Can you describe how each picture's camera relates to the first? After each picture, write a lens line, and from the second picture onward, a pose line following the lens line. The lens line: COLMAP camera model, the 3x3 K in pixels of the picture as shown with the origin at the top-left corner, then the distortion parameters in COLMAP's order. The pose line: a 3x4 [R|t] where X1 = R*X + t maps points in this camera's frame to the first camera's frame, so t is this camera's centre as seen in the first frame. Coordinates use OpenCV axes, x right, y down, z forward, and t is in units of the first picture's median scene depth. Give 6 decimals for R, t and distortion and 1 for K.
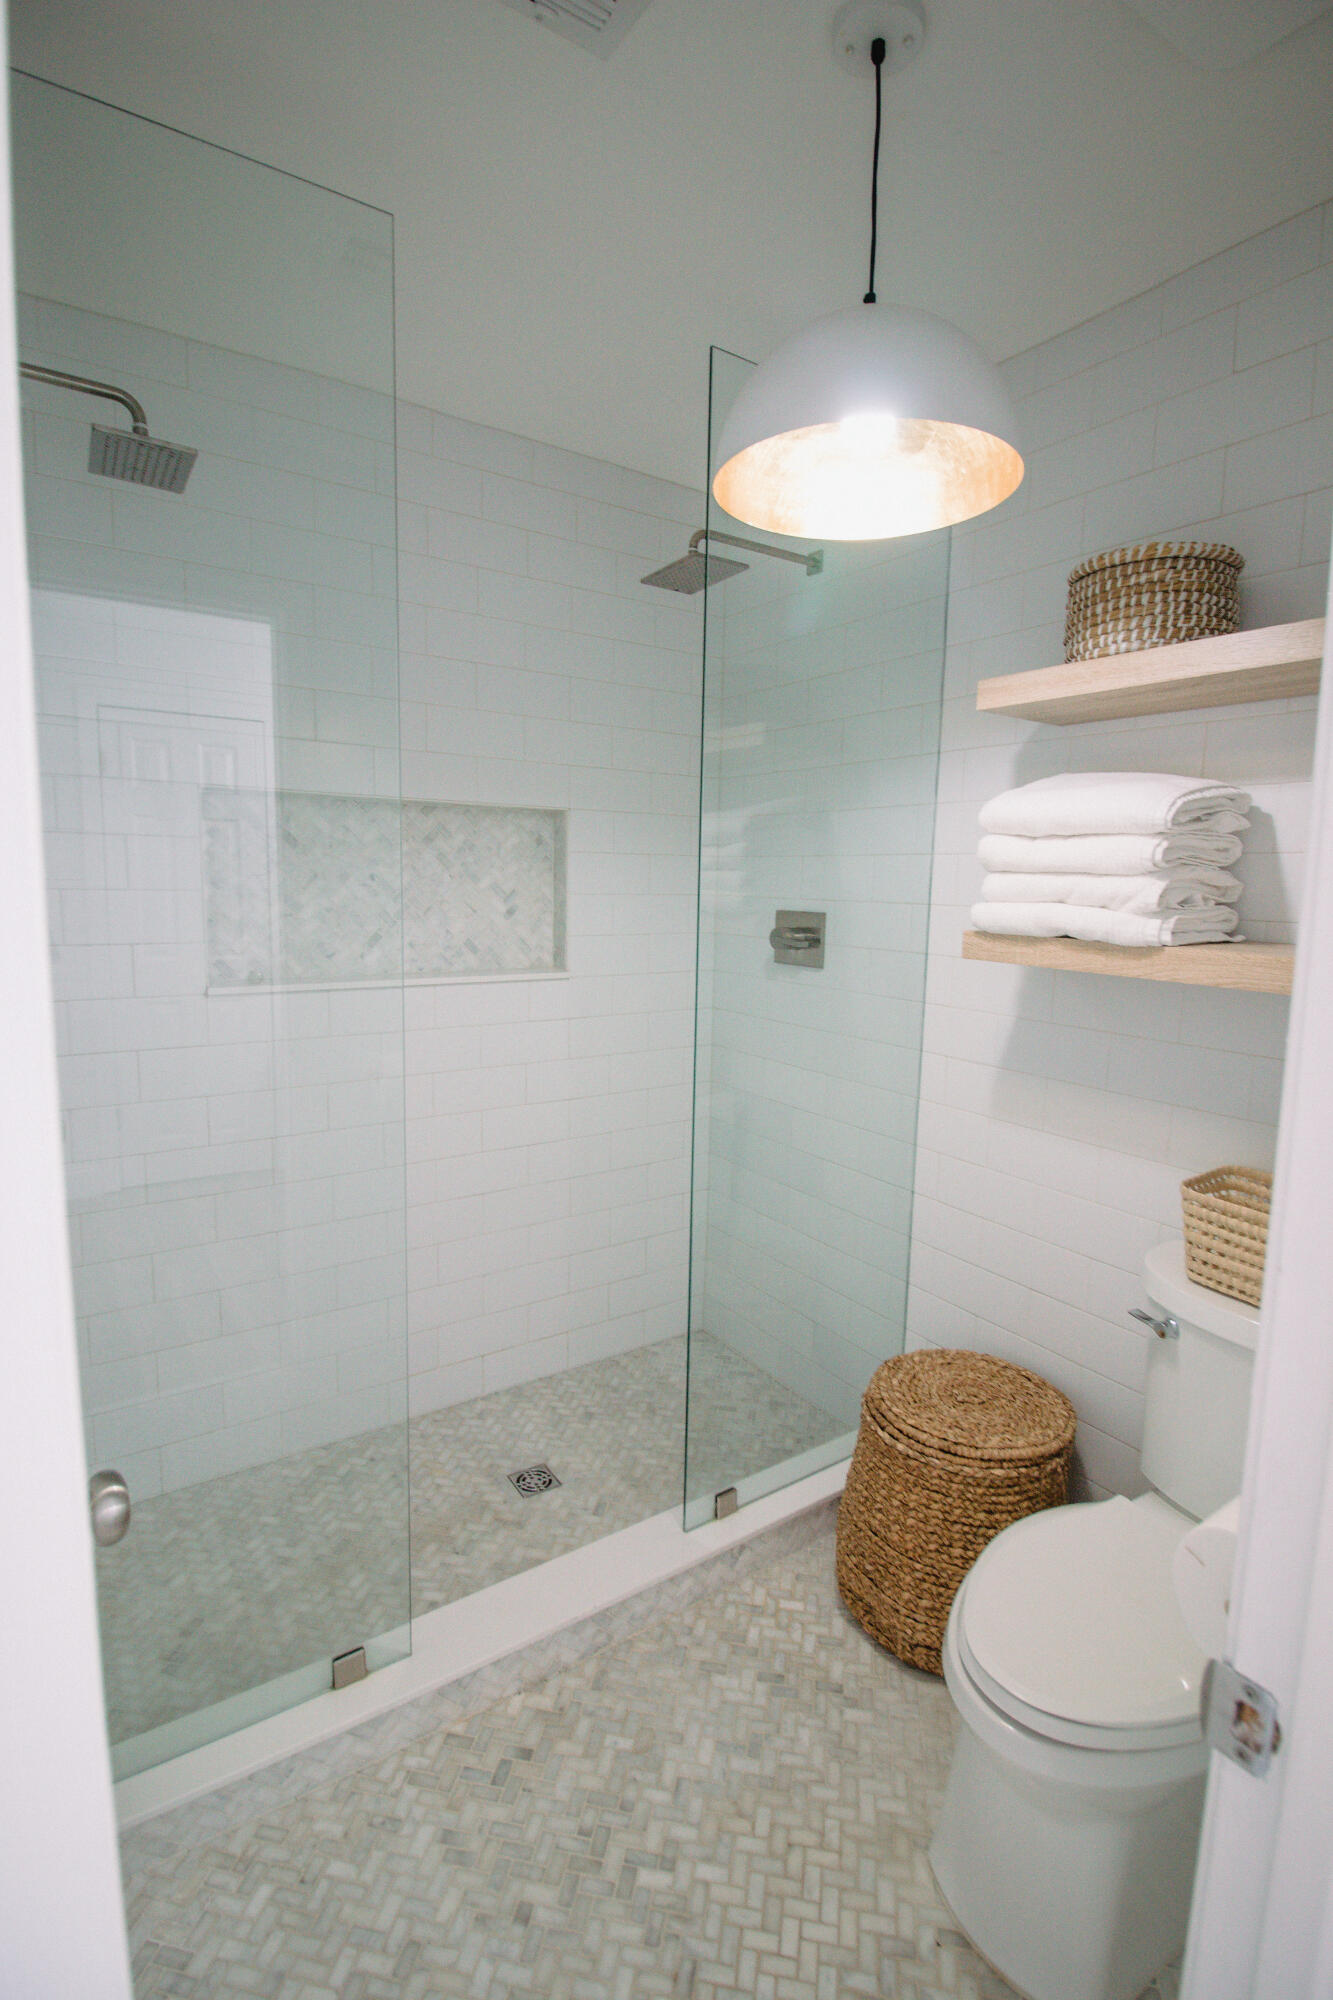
lens RADIAL K [[938.7, 0, 668.6], [0, 938.7, 998.1], [0, 0, 1]] dist [-0.012249, -0.004034]
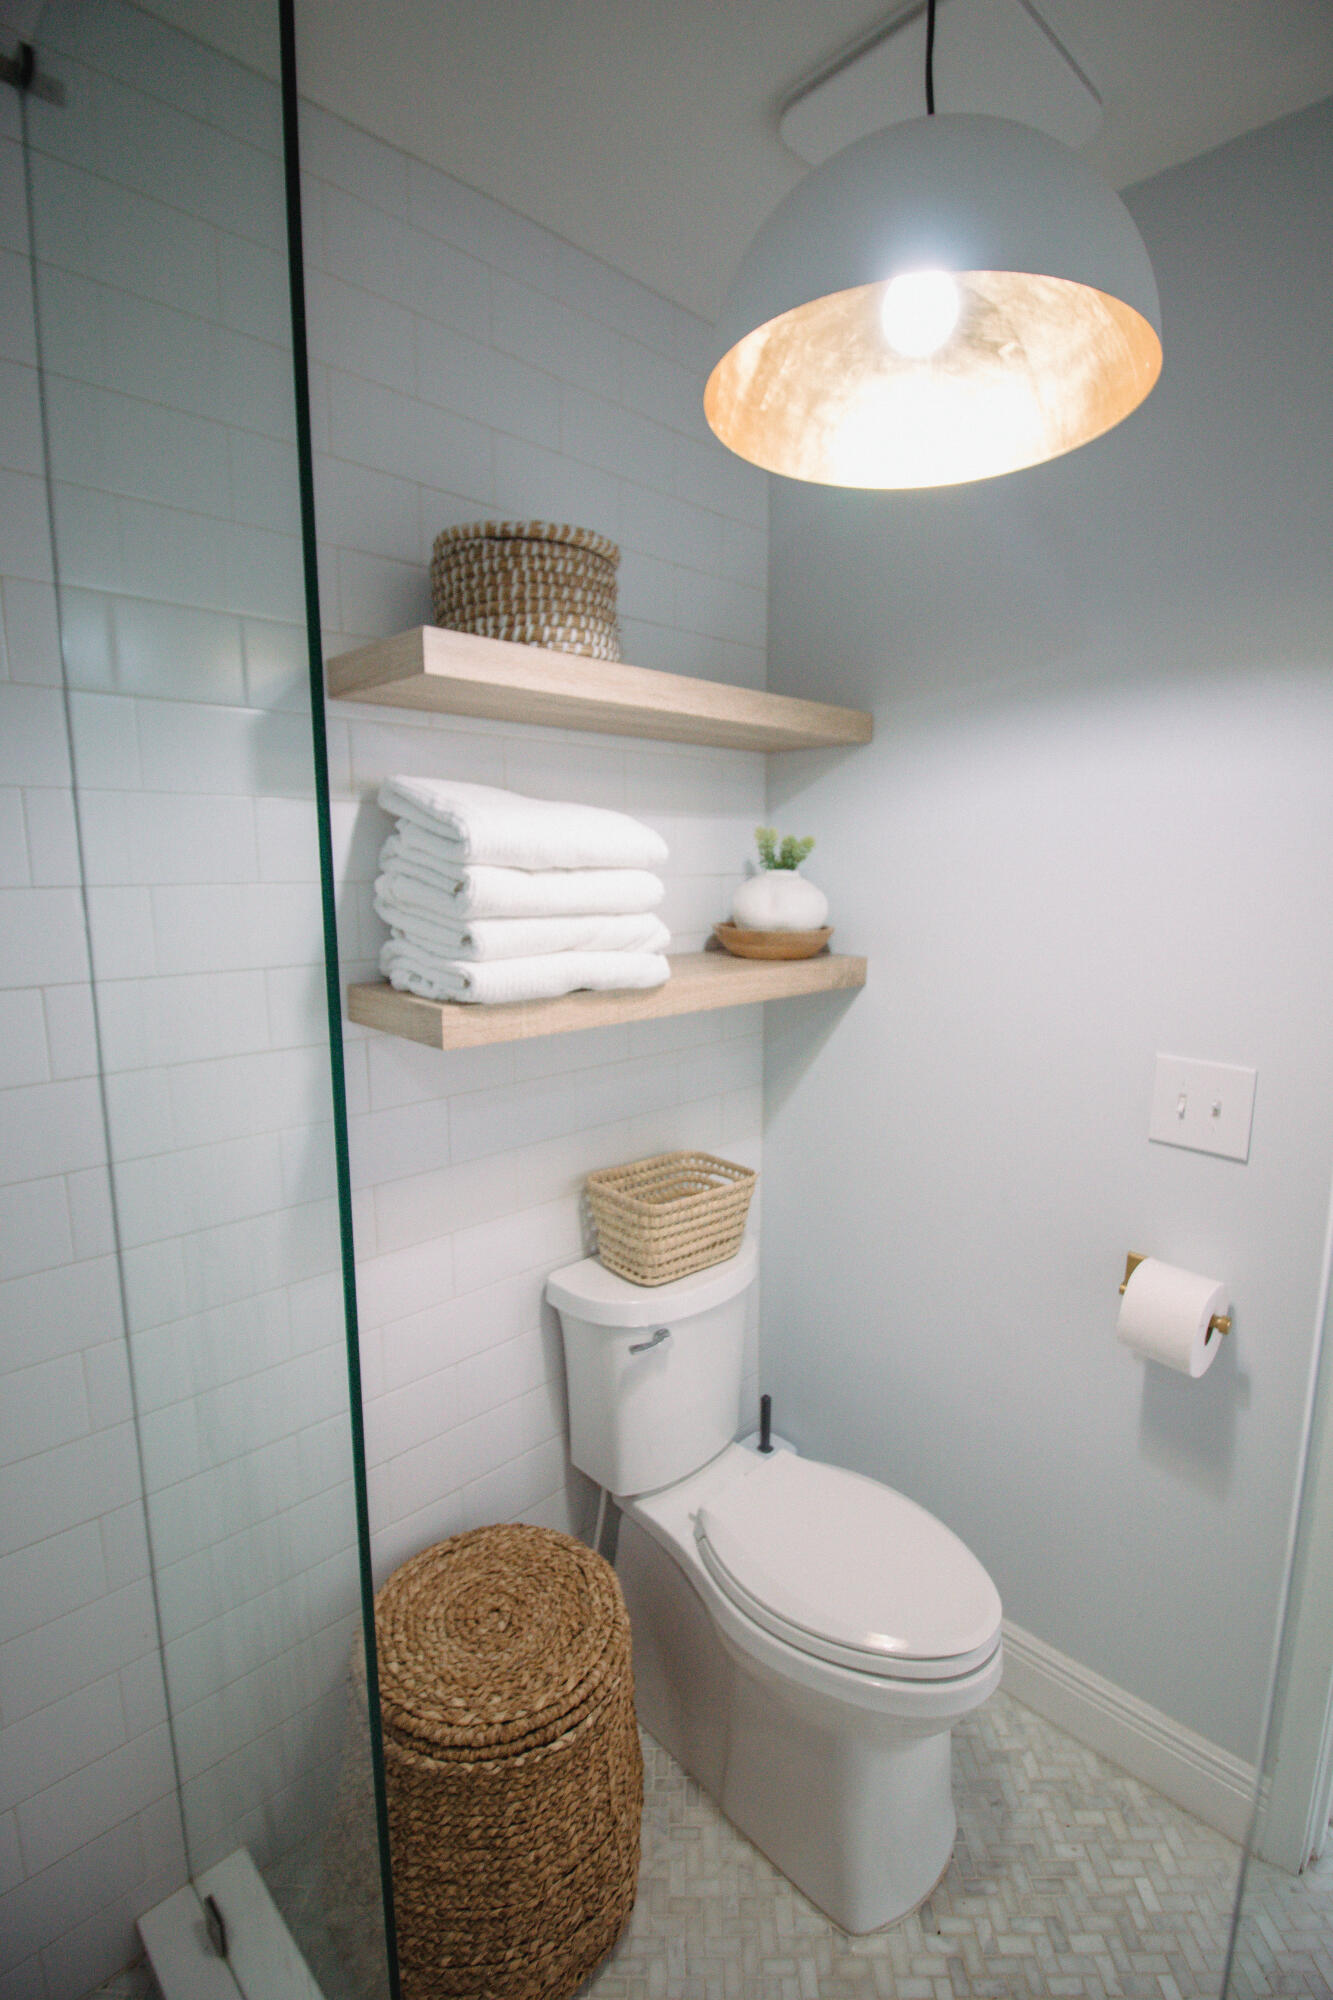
lens RADIAL K [[938.7, 0, 667.0], [0, 938.7, 1003.3], [0, 0, 1]] dist [-0.012249, -0.004034]
pose [[-0.184954, -0.170076, 0.967919, -0.413997], [0.124729, 0.972884, 0.194782, -0.214389], [-0.974800, 0.156753, -0.158725, 1.098588]]
